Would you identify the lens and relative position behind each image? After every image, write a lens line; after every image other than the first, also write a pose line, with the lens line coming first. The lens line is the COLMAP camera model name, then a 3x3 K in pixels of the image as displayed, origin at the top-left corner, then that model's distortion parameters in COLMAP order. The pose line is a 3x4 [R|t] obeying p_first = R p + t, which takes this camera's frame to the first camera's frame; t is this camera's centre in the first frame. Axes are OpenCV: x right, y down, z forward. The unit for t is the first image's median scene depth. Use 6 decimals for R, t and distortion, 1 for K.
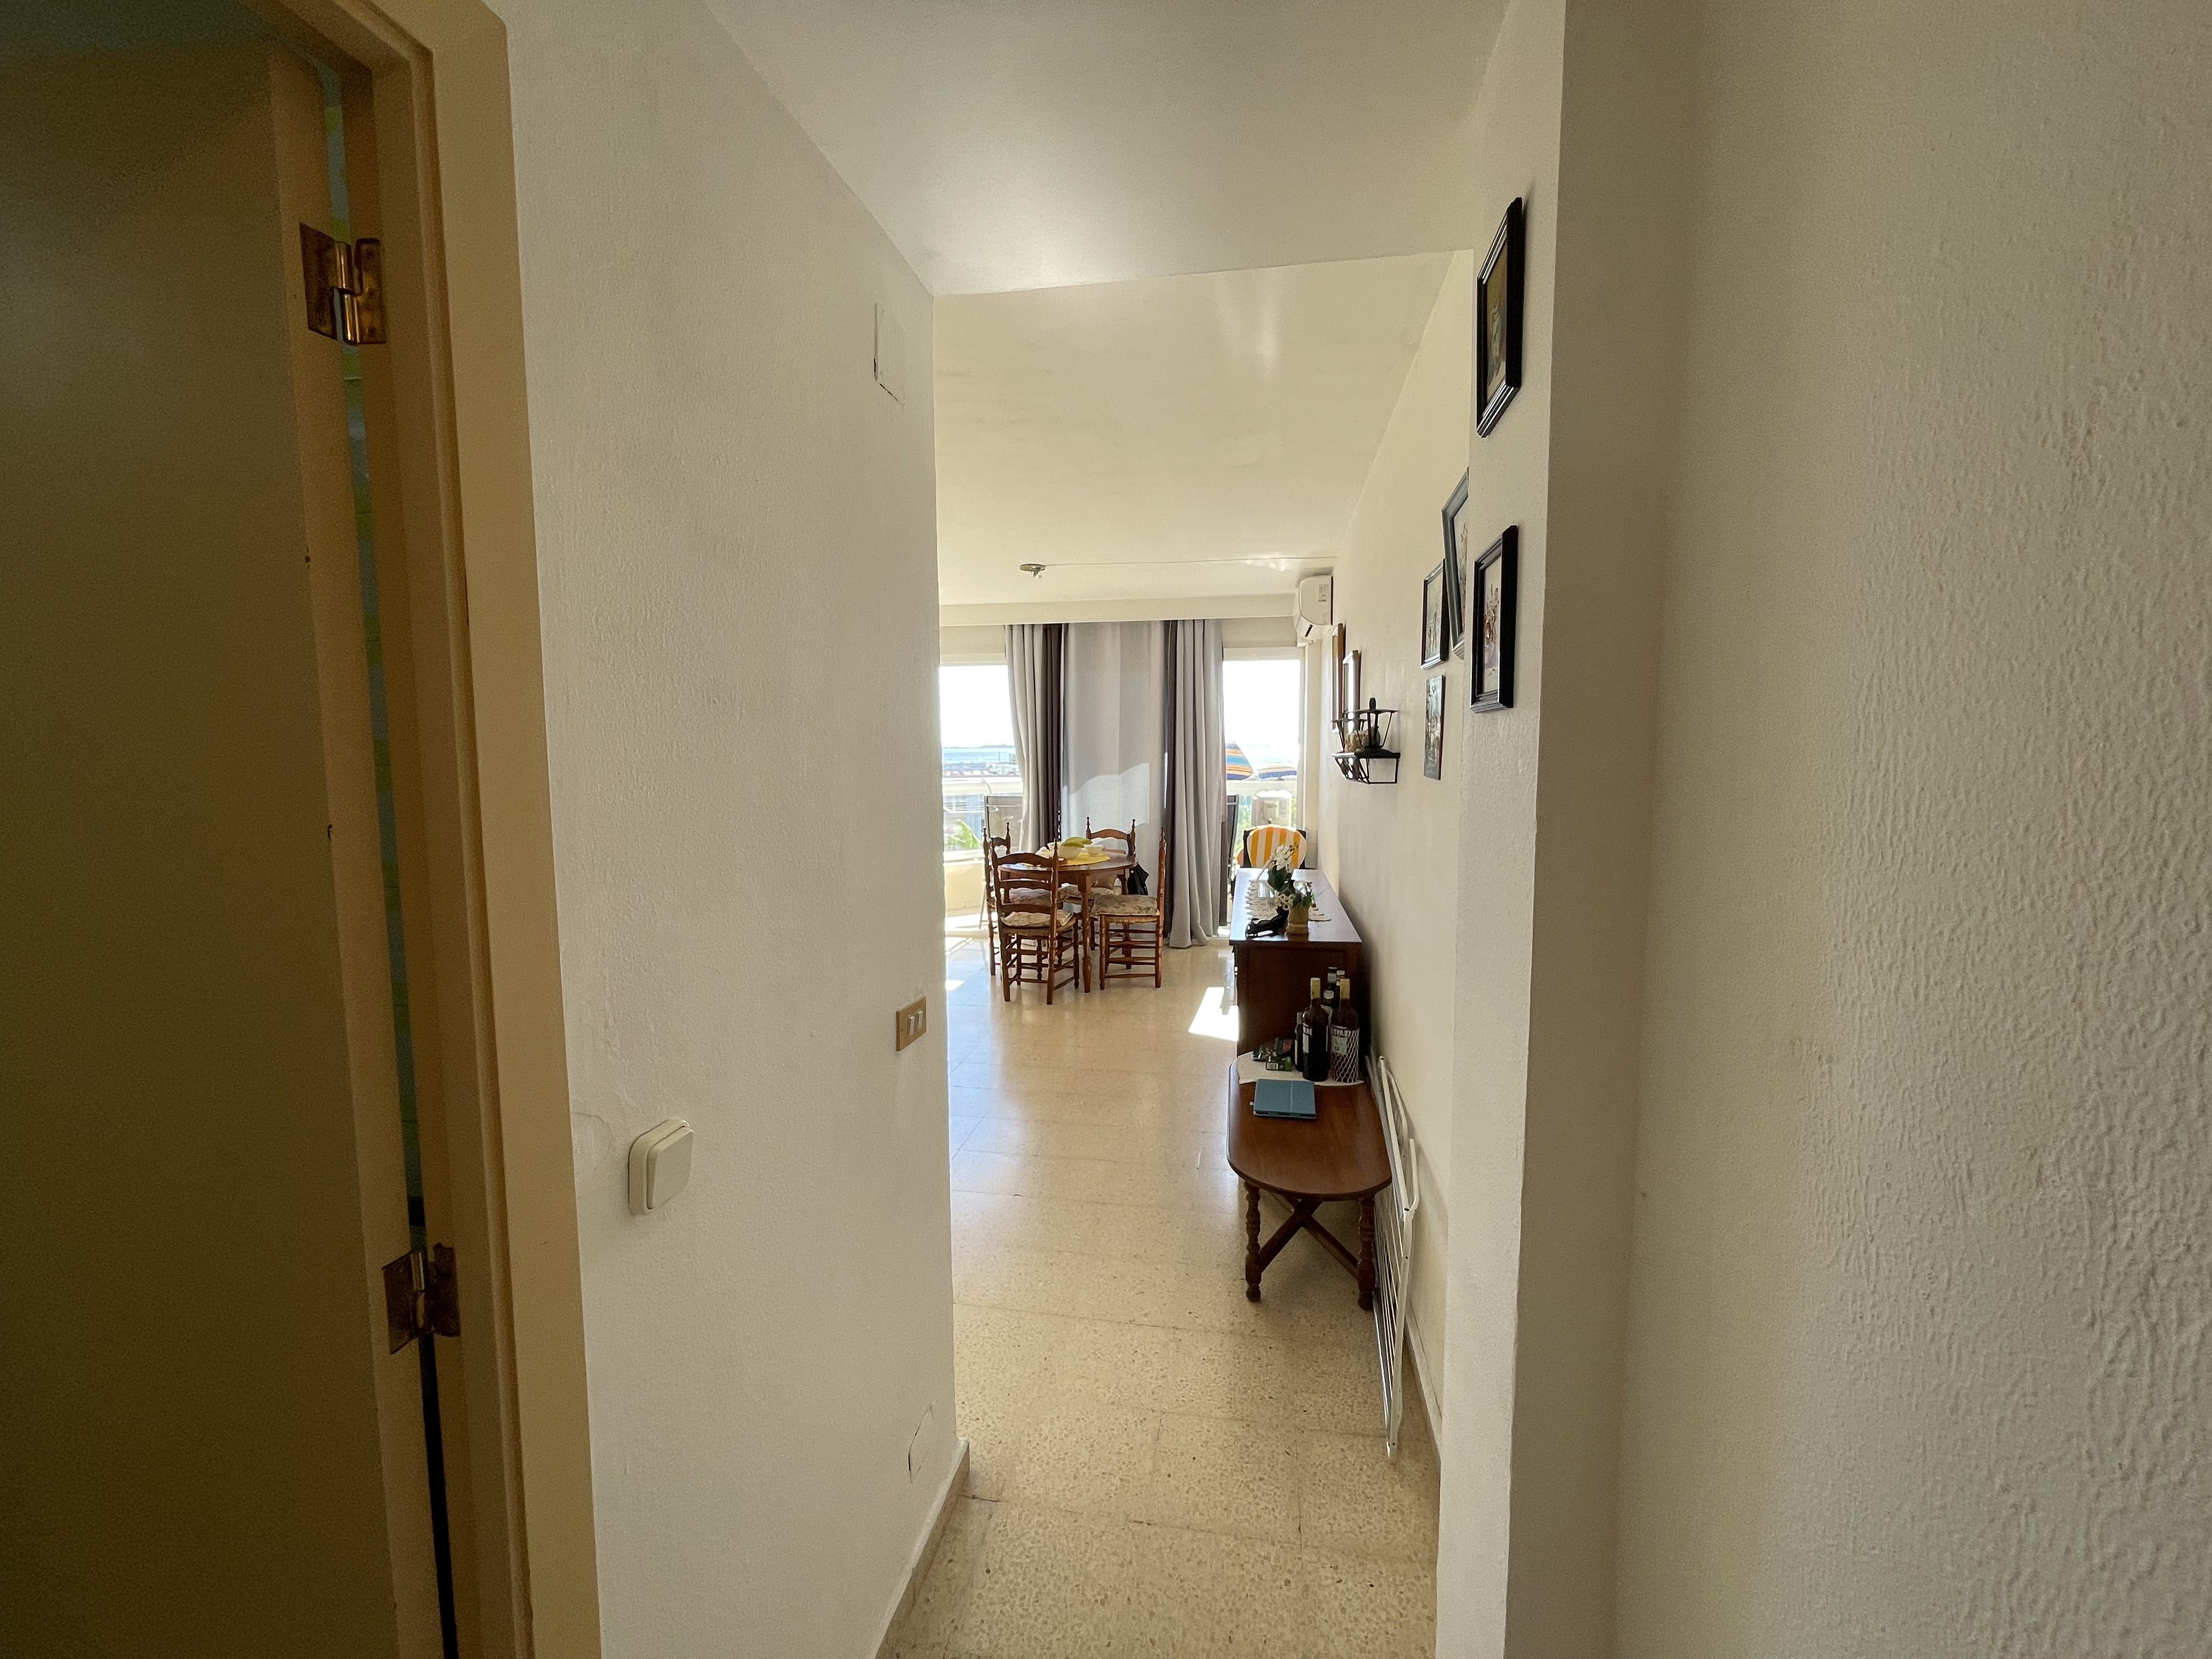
lens RADIAL K [[885.0, 0, 1108.5], [0, 885.0, 824.1], [0, 0, 1]] dist [0.002393, -0.005799]
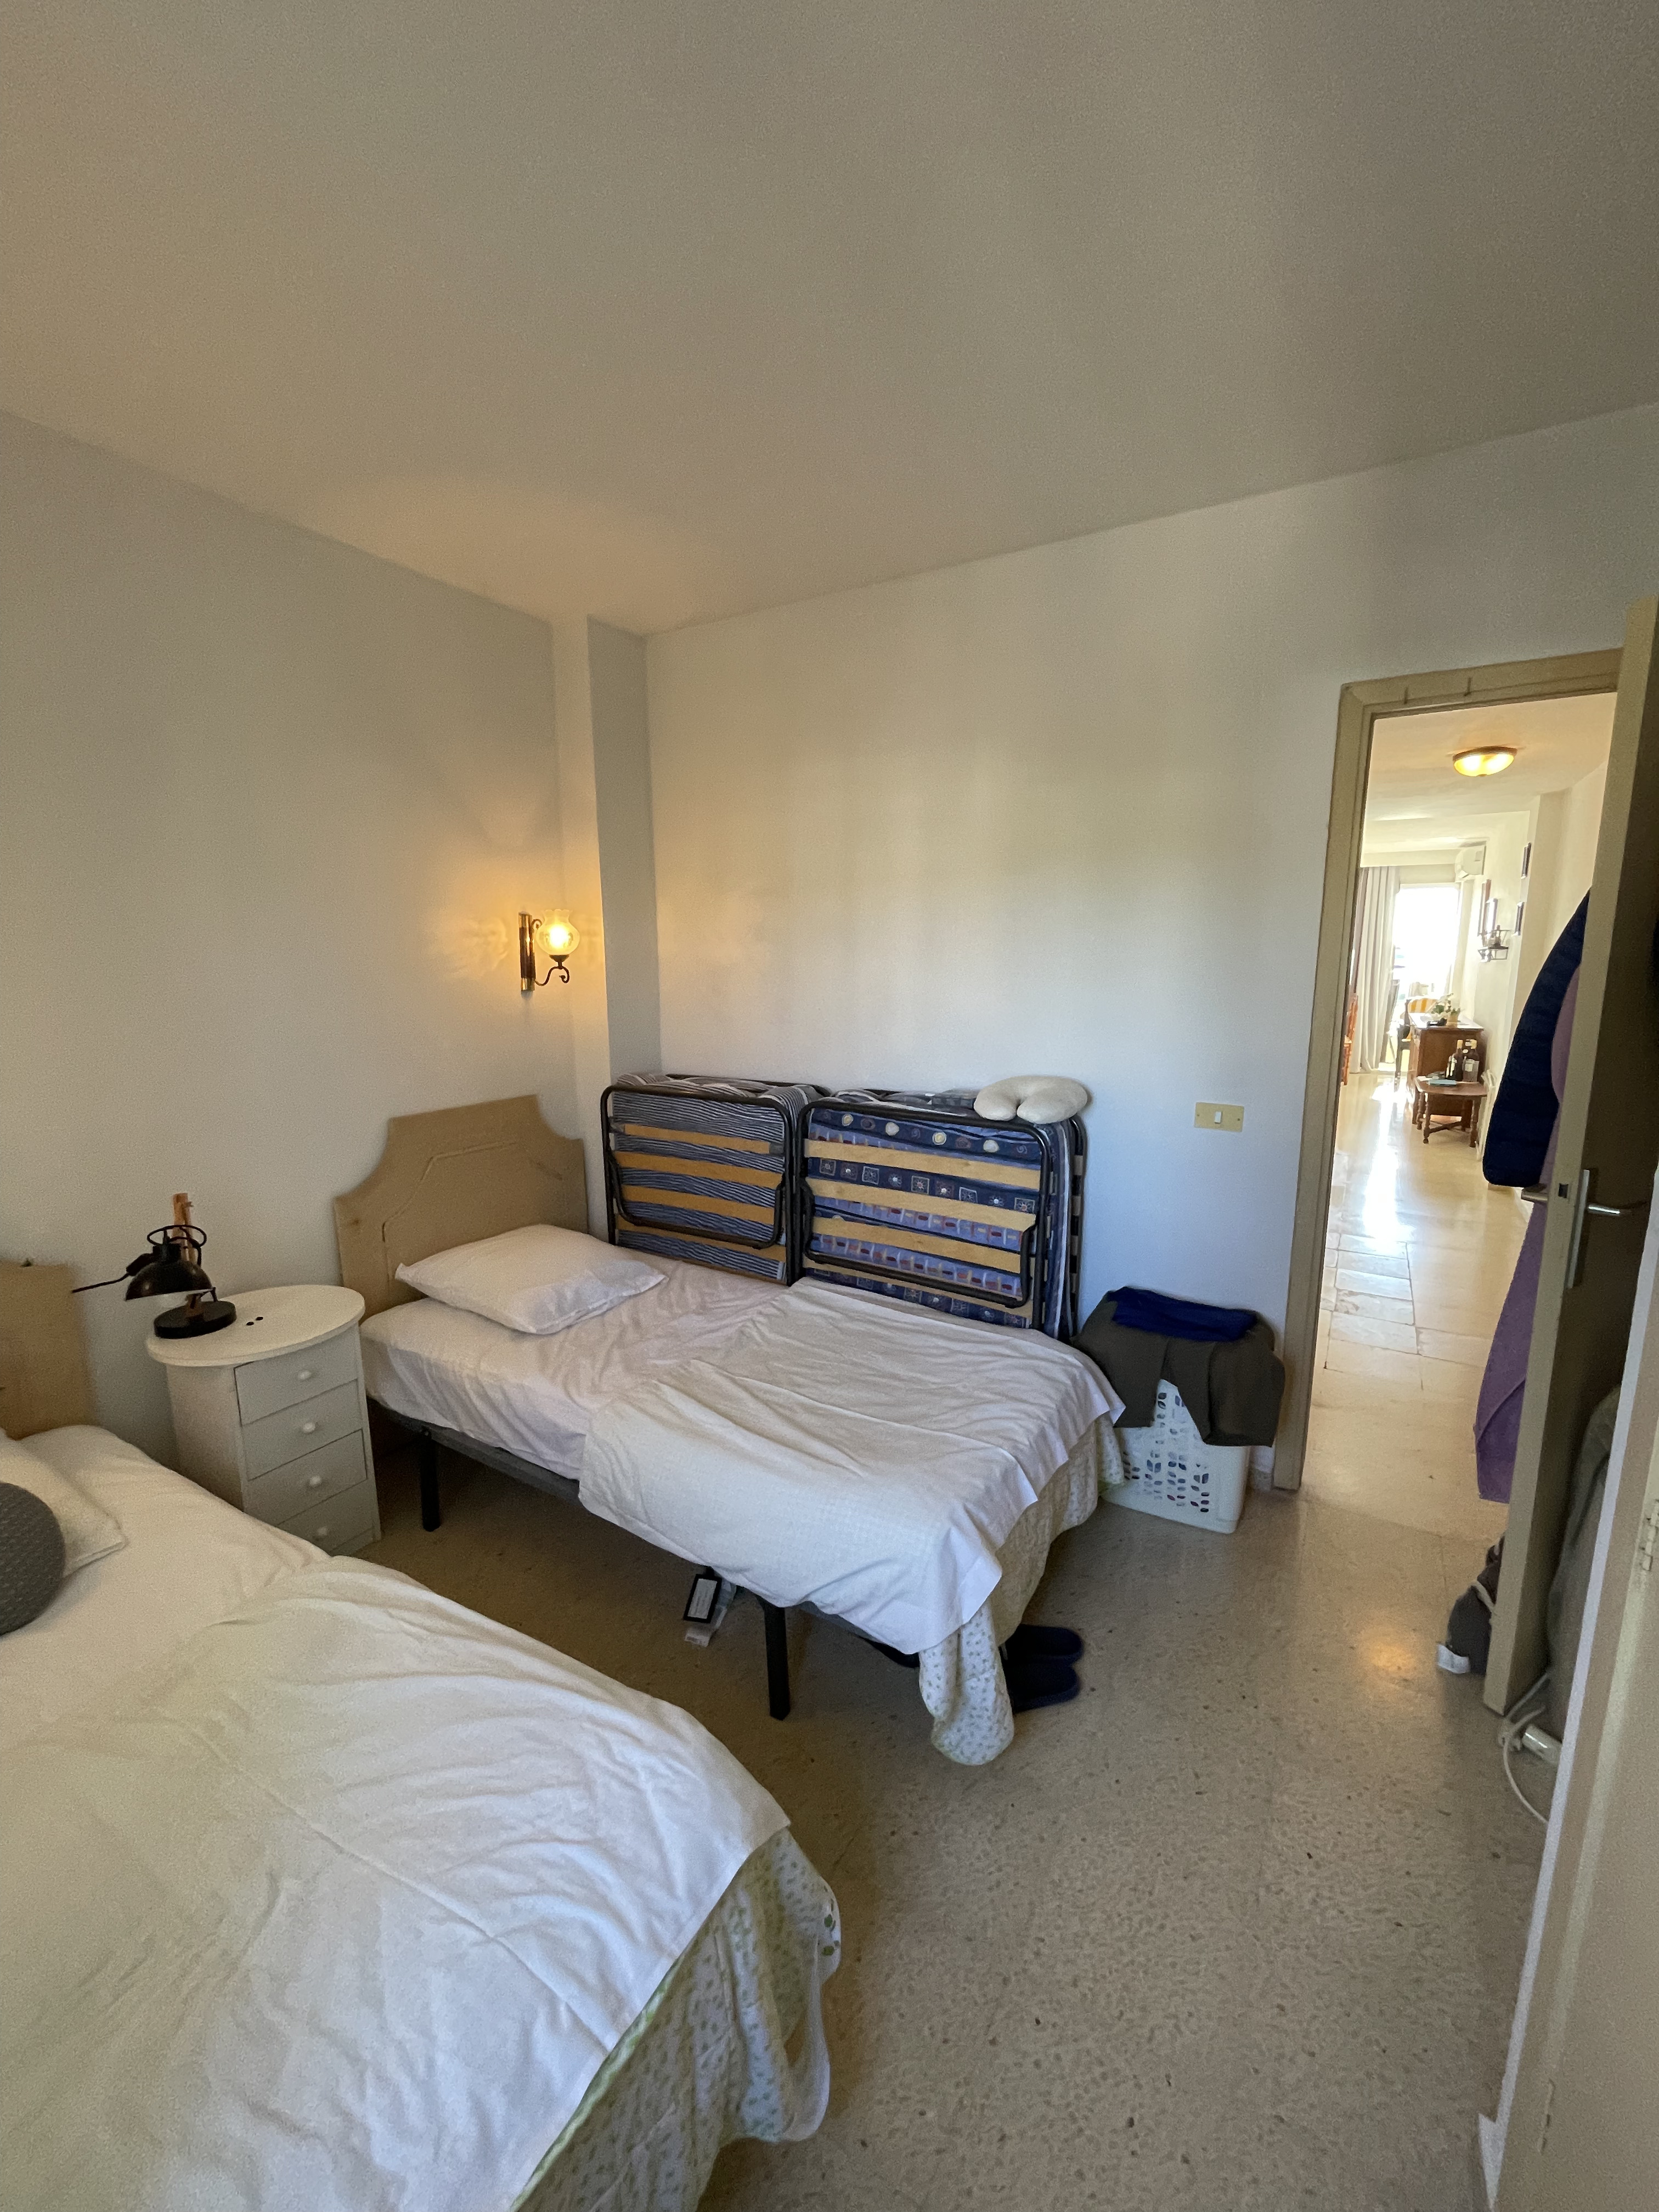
lens RADIAL K [[885.0, 0, 838.8], [0, 885.0, 1116.3], [0, 0, 1]] dist [0.002393, -0.005799]
pose [[0.934321, 0.062947, -0.350830, -0.240924], [-0.028958, 0.994434, 0.101306, 0.088194], [0.355255, -0.084493, 0.930943, -0.919083]]
